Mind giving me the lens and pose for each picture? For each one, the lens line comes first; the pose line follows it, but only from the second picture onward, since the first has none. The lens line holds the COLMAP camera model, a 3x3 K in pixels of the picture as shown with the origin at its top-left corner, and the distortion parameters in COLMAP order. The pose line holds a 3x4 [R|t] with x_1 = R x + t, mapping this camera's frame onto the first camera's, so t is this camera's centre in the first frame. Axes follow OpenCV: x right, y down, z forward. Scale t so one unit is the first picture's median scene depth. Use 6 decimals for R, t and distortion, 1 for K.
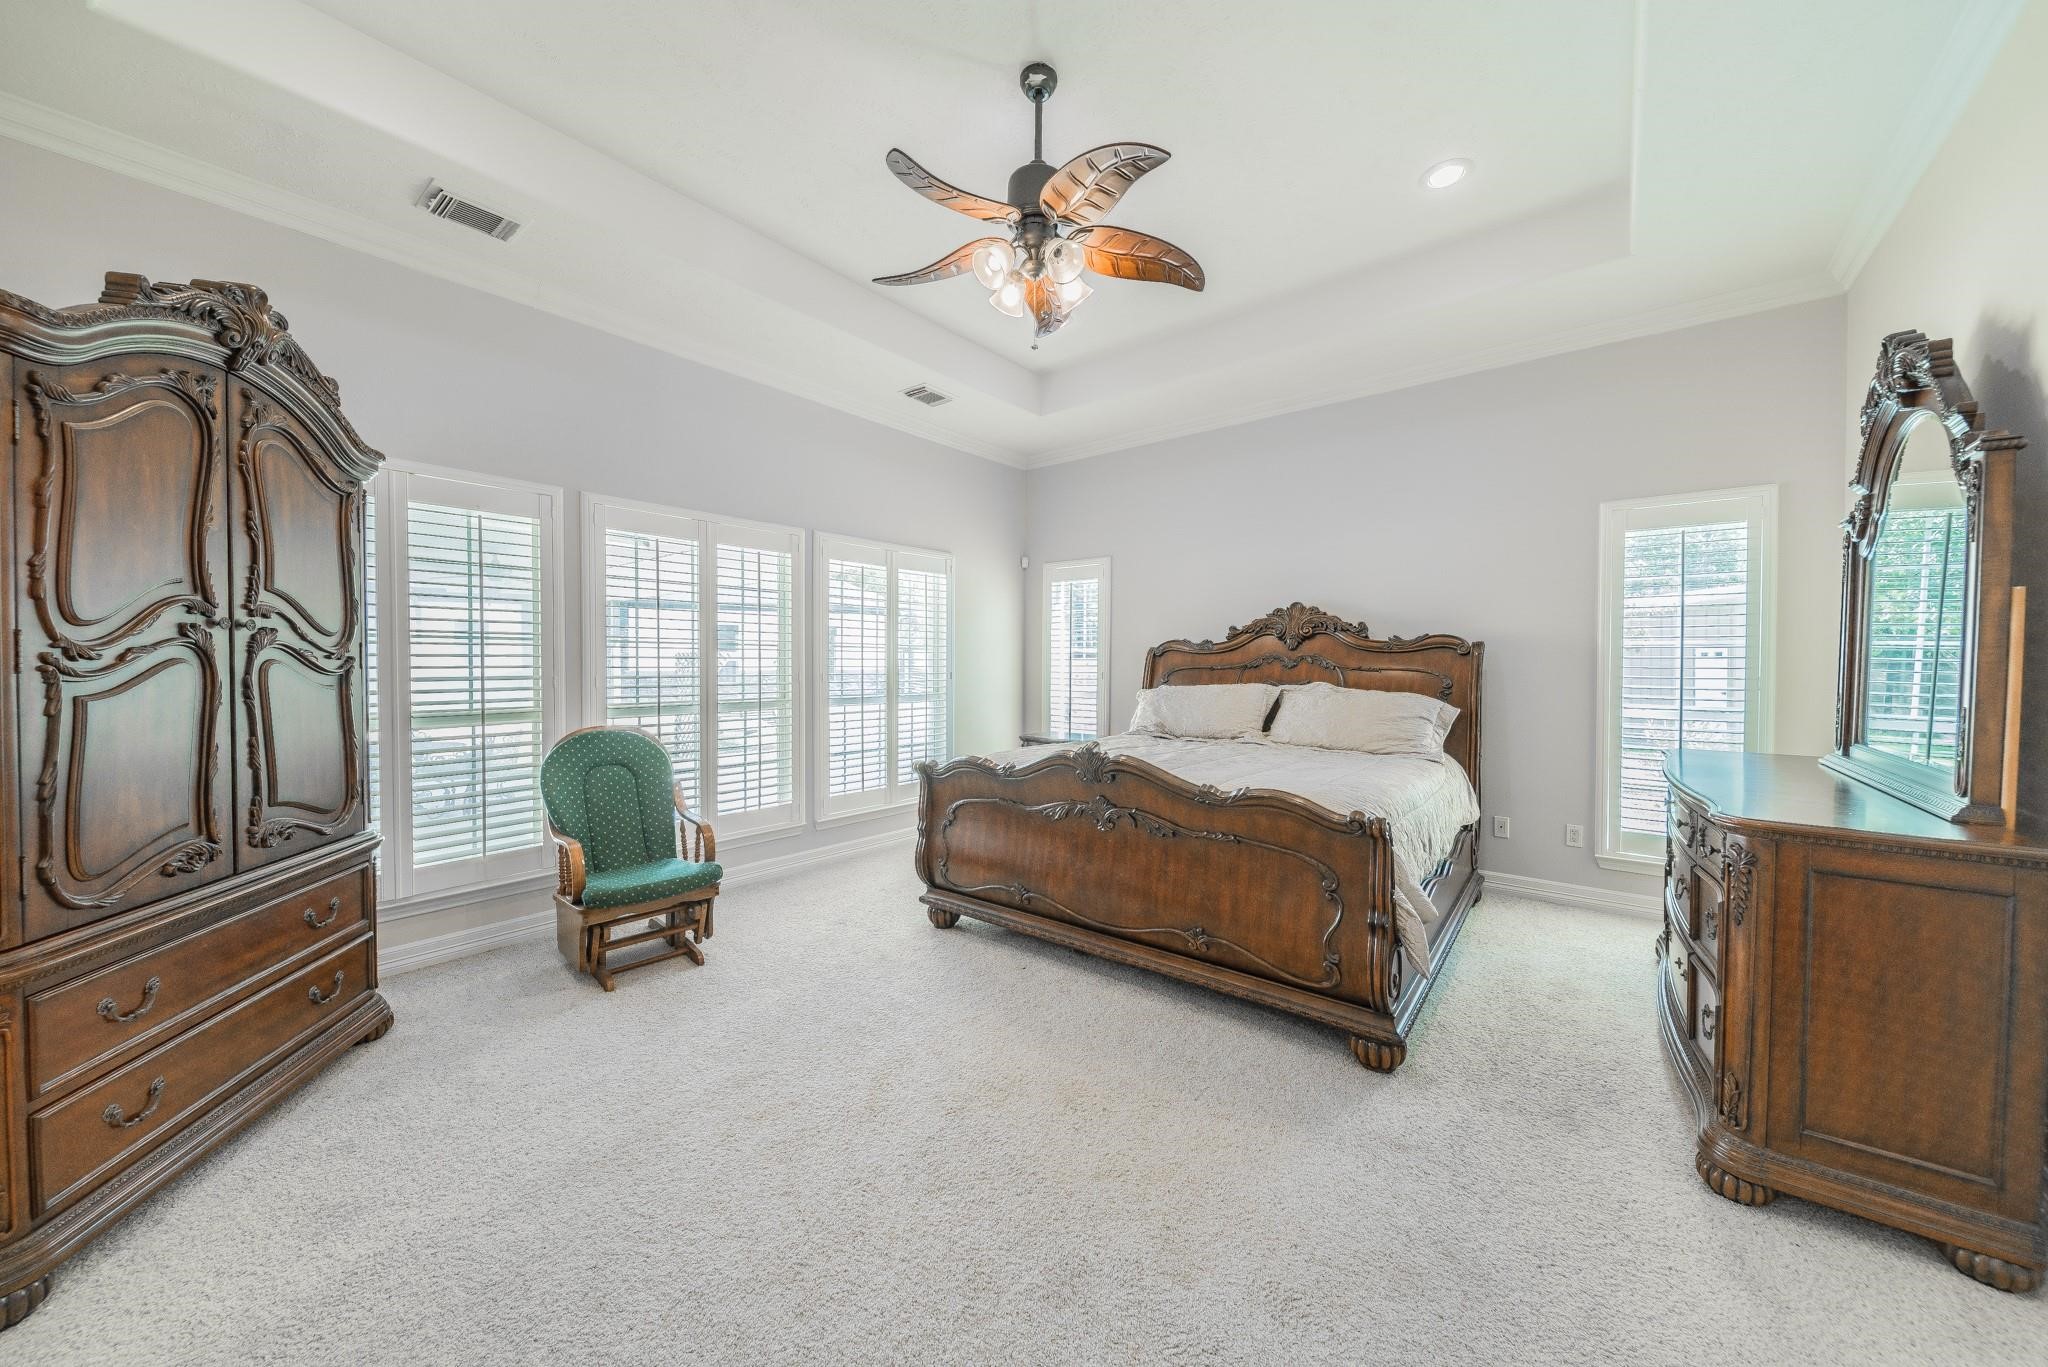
lens RADIAL K [[707.6, 0, 1018.4], [0, 707.6, 647.9], [0, 0, 1]] dist [0.000163, 0.000008]
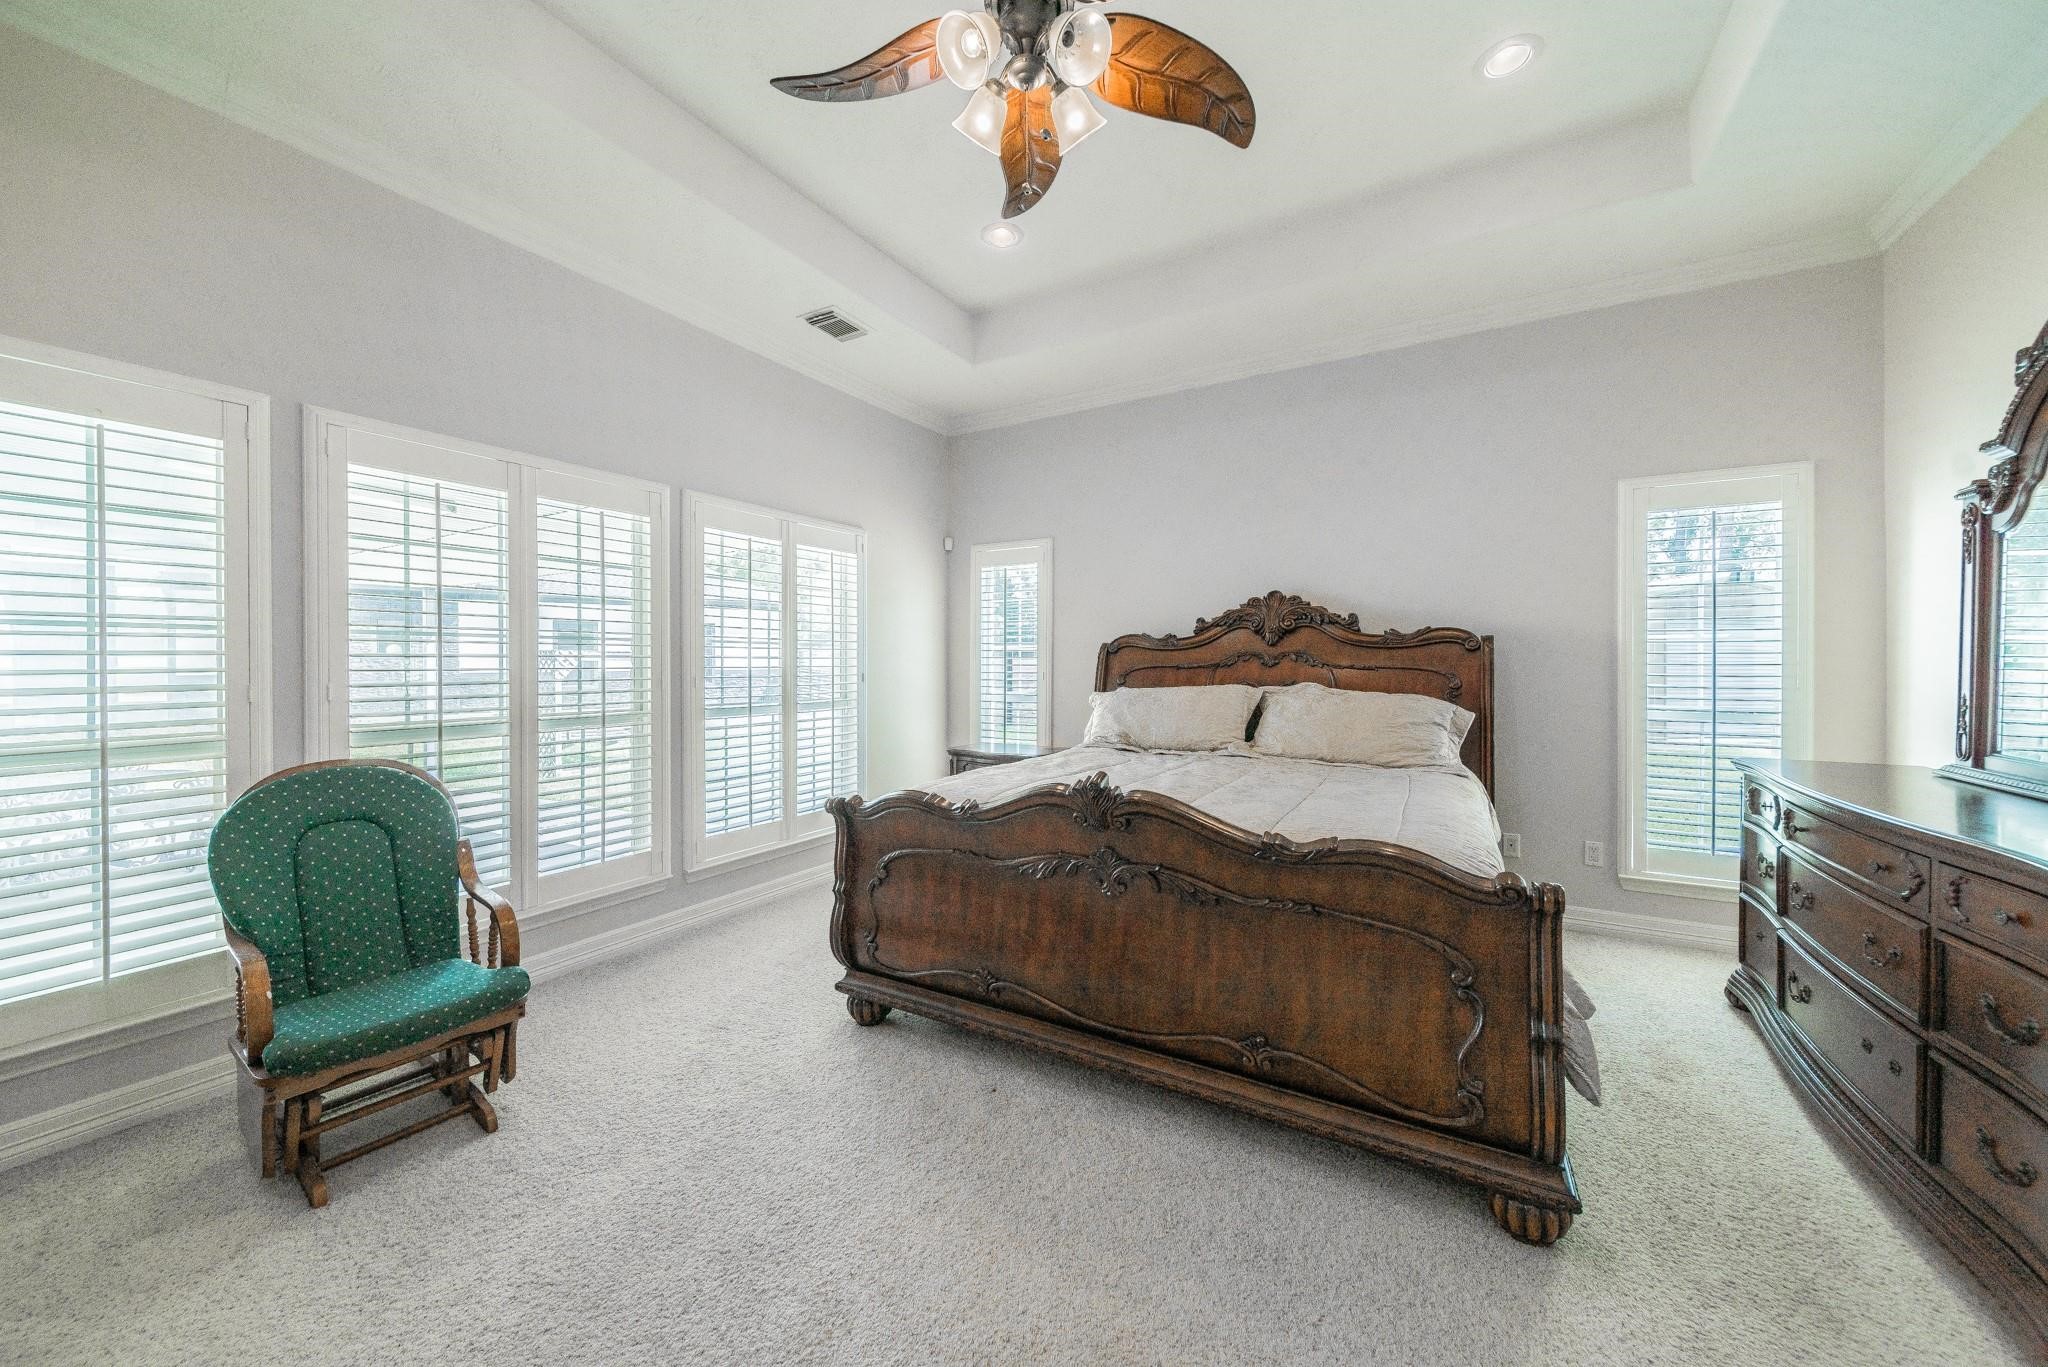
lens RADIAL K [[721.0, 0, 1032.8], [0, 721.0, 649.3], [0, 0, 1]] dist [0.001717, -0.002038]
pose [[0.986773, -0.000807, 0.162105, -0.056285], [0.000243, 0.999994, 0.003502, 0.005441], [-0.162107, -0.003417, 0.986767, 0.223734]]
